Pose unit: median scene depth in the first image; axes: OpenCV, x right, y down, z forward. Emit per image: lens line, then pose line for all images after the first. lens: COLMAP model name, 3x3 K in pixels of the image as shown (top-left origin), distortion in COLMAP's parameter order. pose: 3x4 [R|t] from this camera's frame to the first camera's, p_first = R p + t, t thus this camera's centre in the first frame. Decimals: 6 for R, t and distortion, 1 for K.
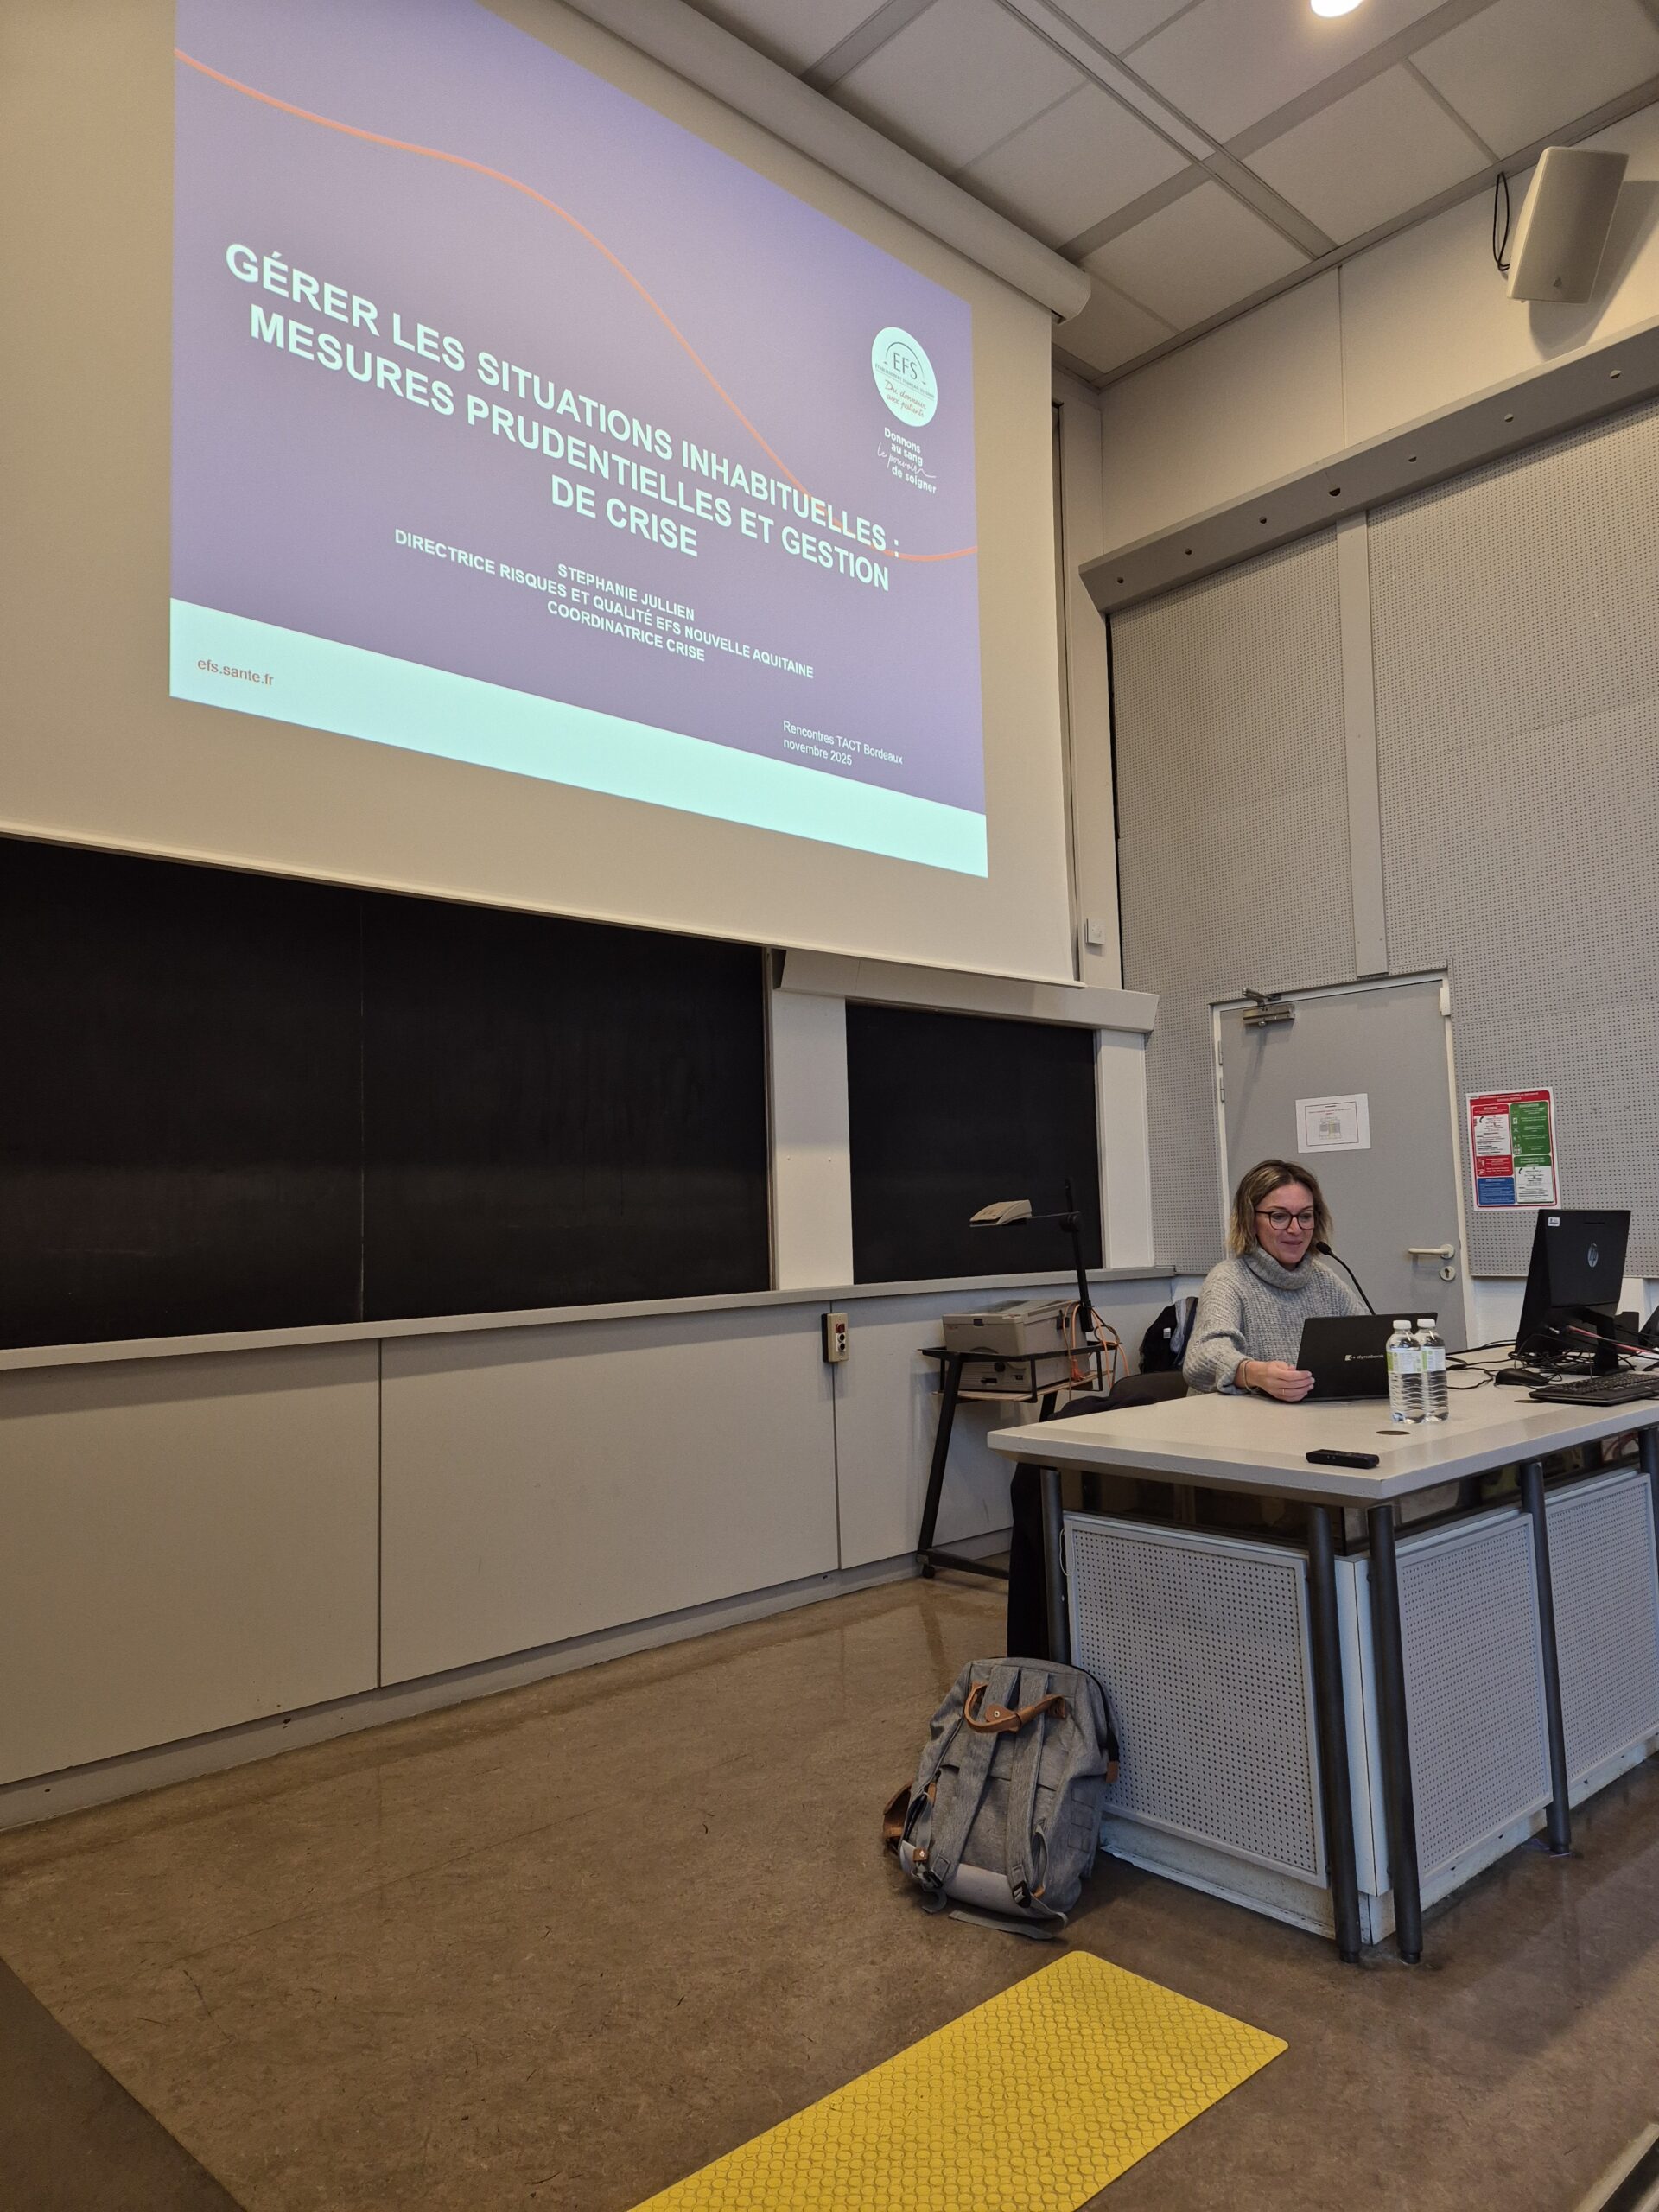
lens RADIAL K [[1469.6, 0, 838.3], [0, 1469.6, 1111.2], [0, 0, 1]] dist [0.080878, -0.060618]
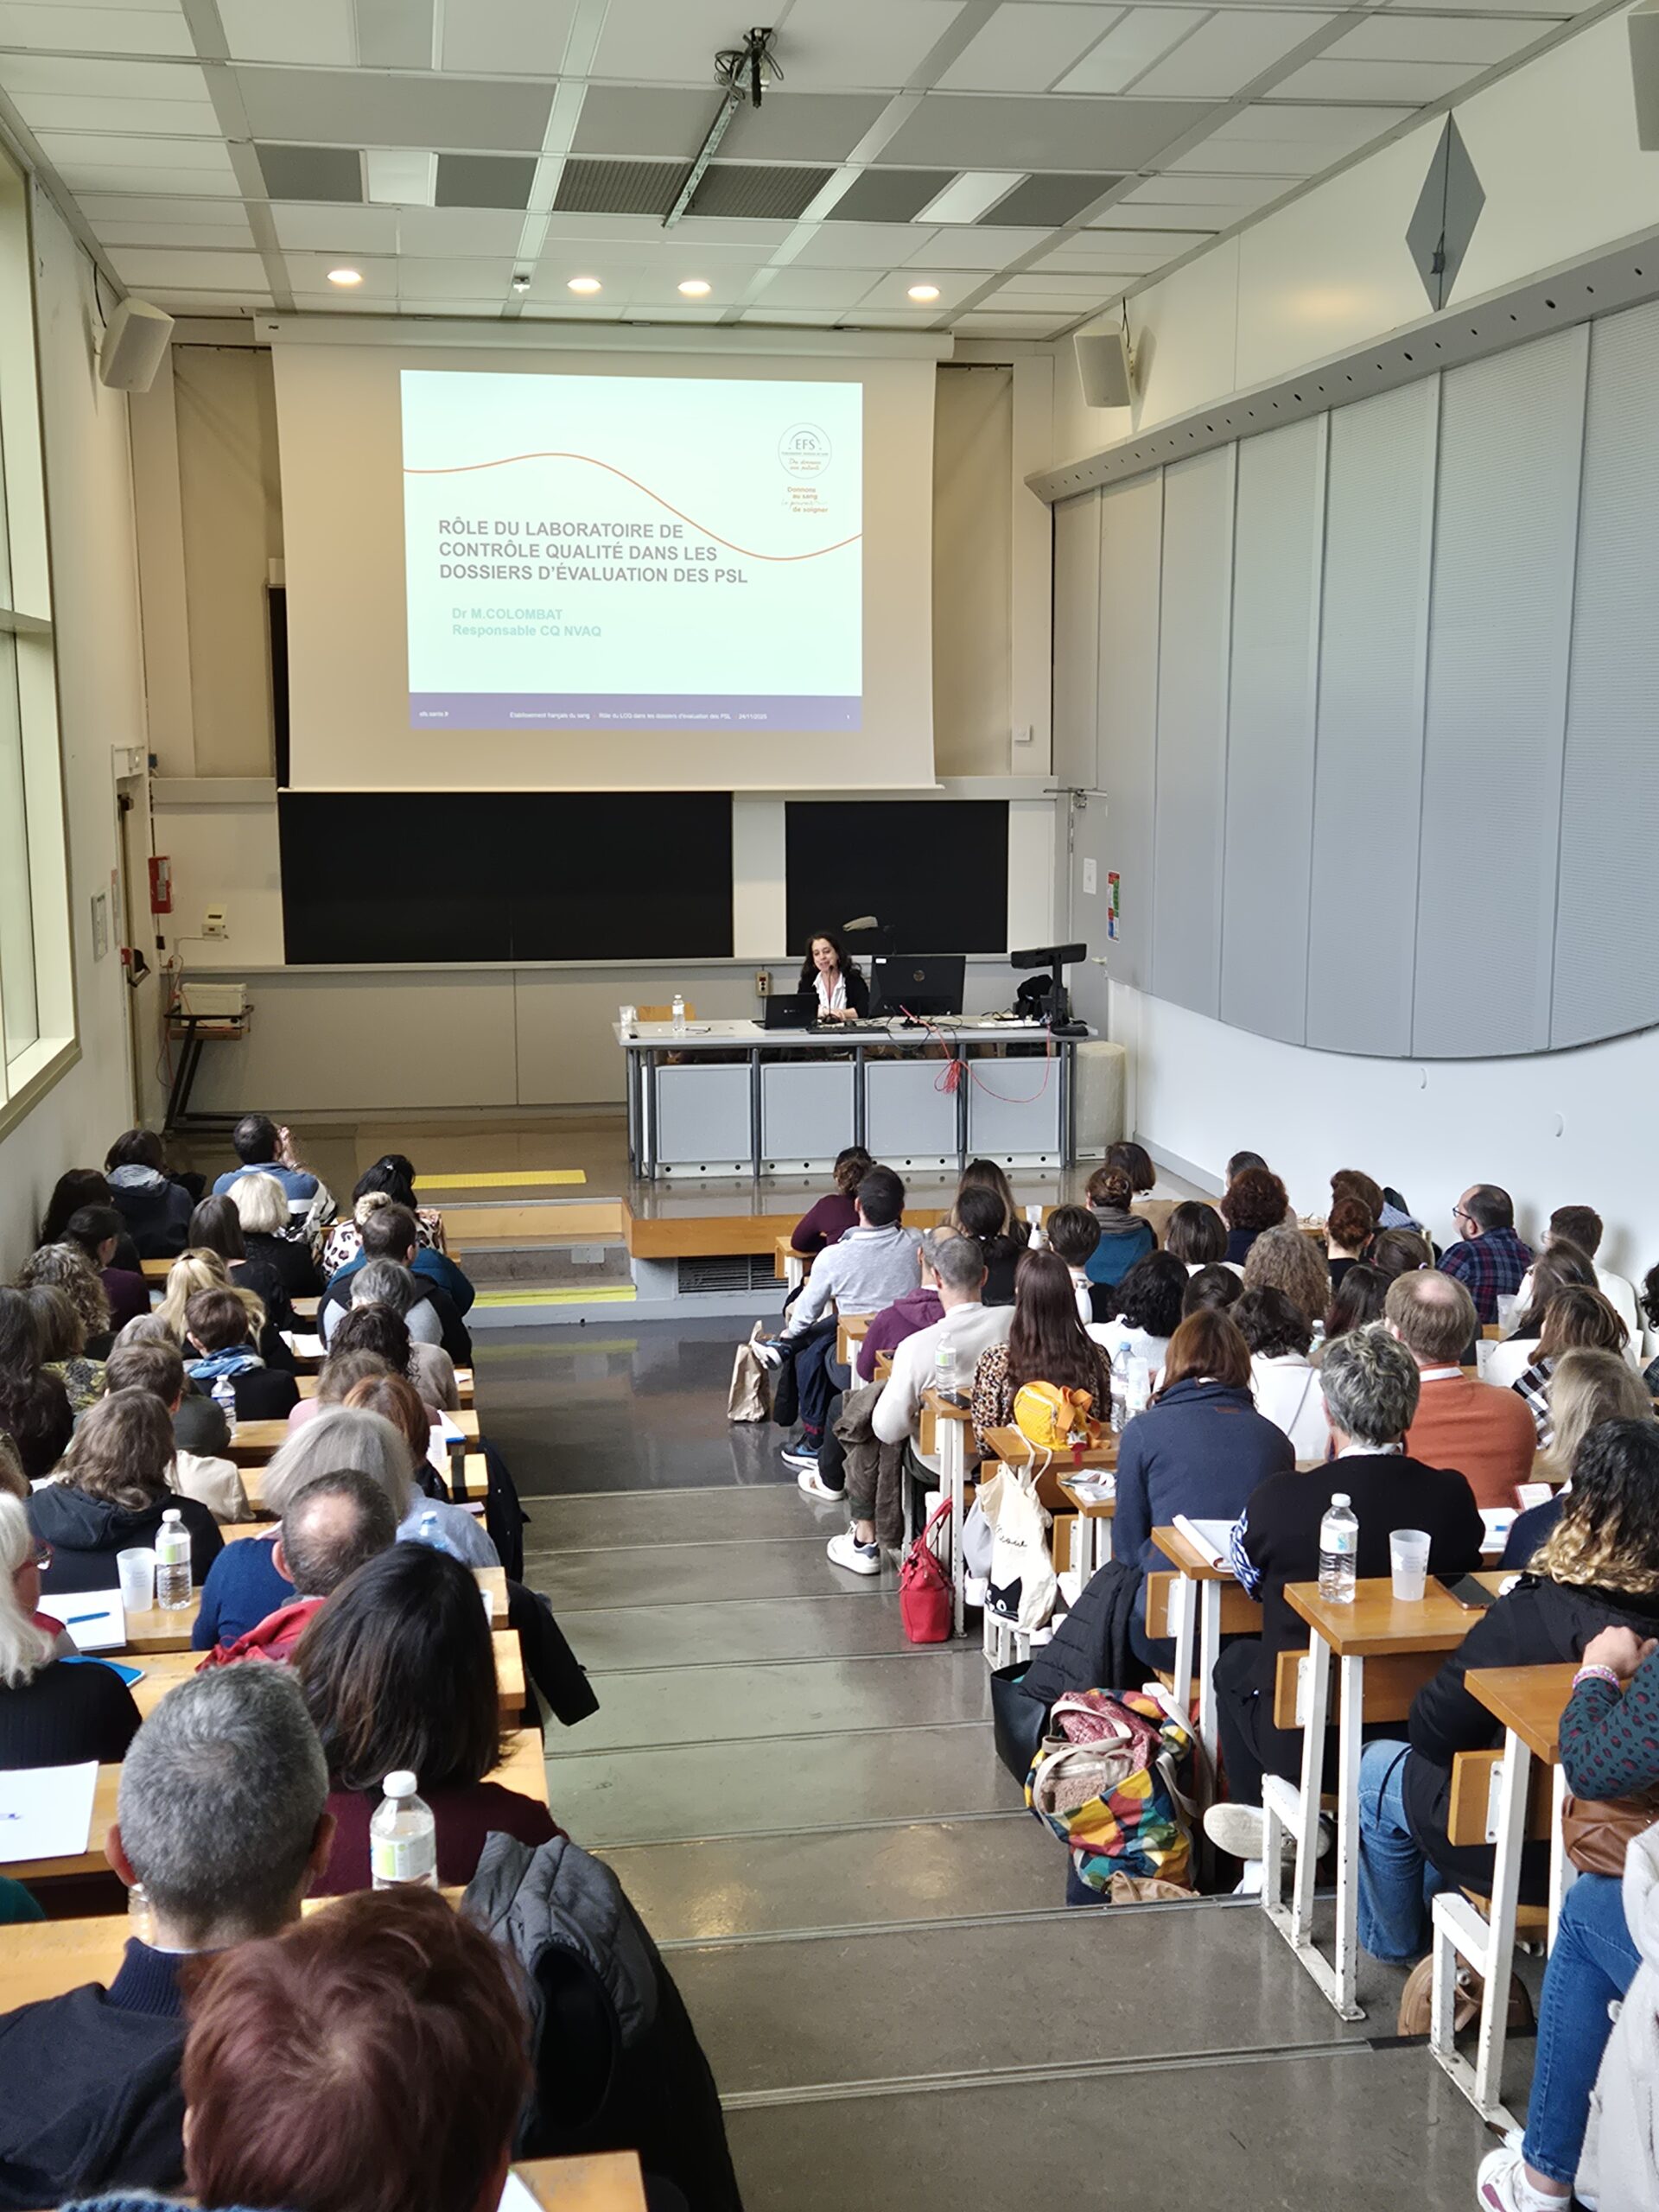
lens RADIAL K [[2614.5, 0, 829.5], [0, 2614.5, 1106.0], [0, 0, 1]] dist [0.162868, -0.026462]
pose [[0.833110, 0.105632, -0.542927, 1.997213], [0.021161, 0.974788, 0.222126, -0.460761], [0.552703, -0.196544, 0.809870, -1.809504]]
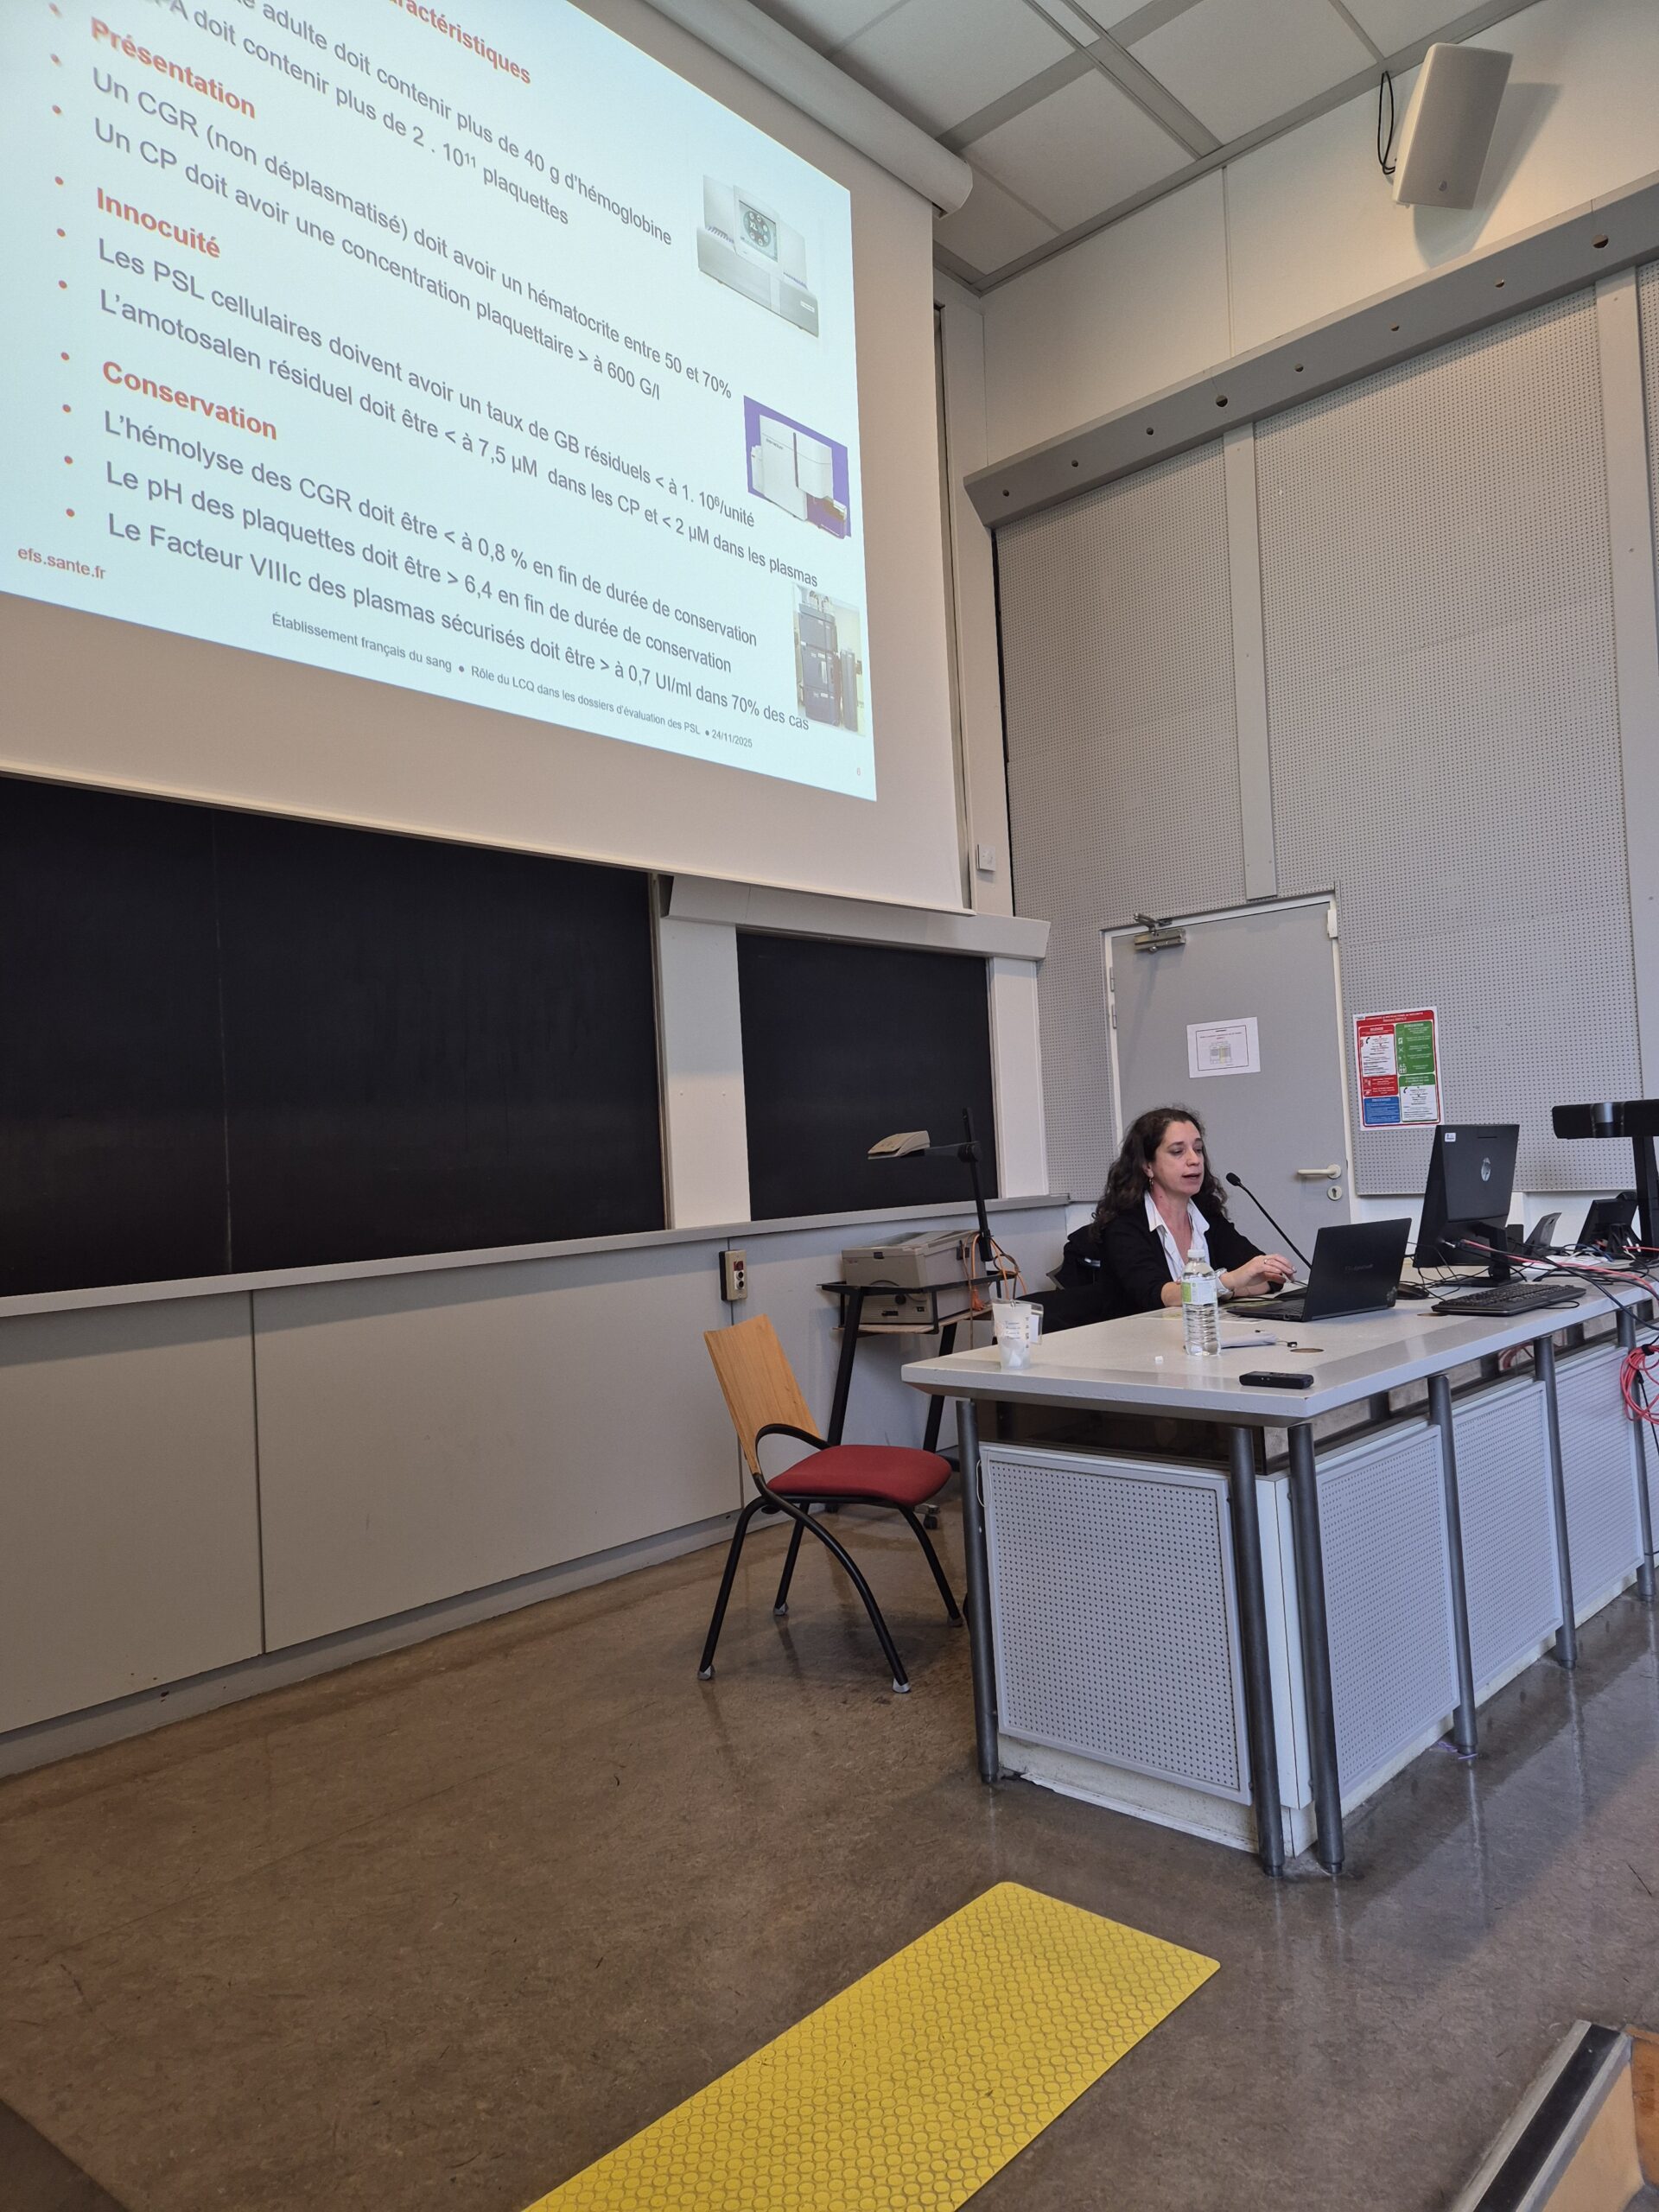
lens RADIAL K [[1469.6, 0, 838.3], [0, 1469.6, 1111.2], [0, 0, 1]] dist [0.080878, -0.060618]
pose [[0.996473, -0.021475, 0.081126, -0.009786], [0.018112, 0.998955, 0.041965, 0.005400], [-0.081942, -0.040347, 0.995820, 0.026620]]
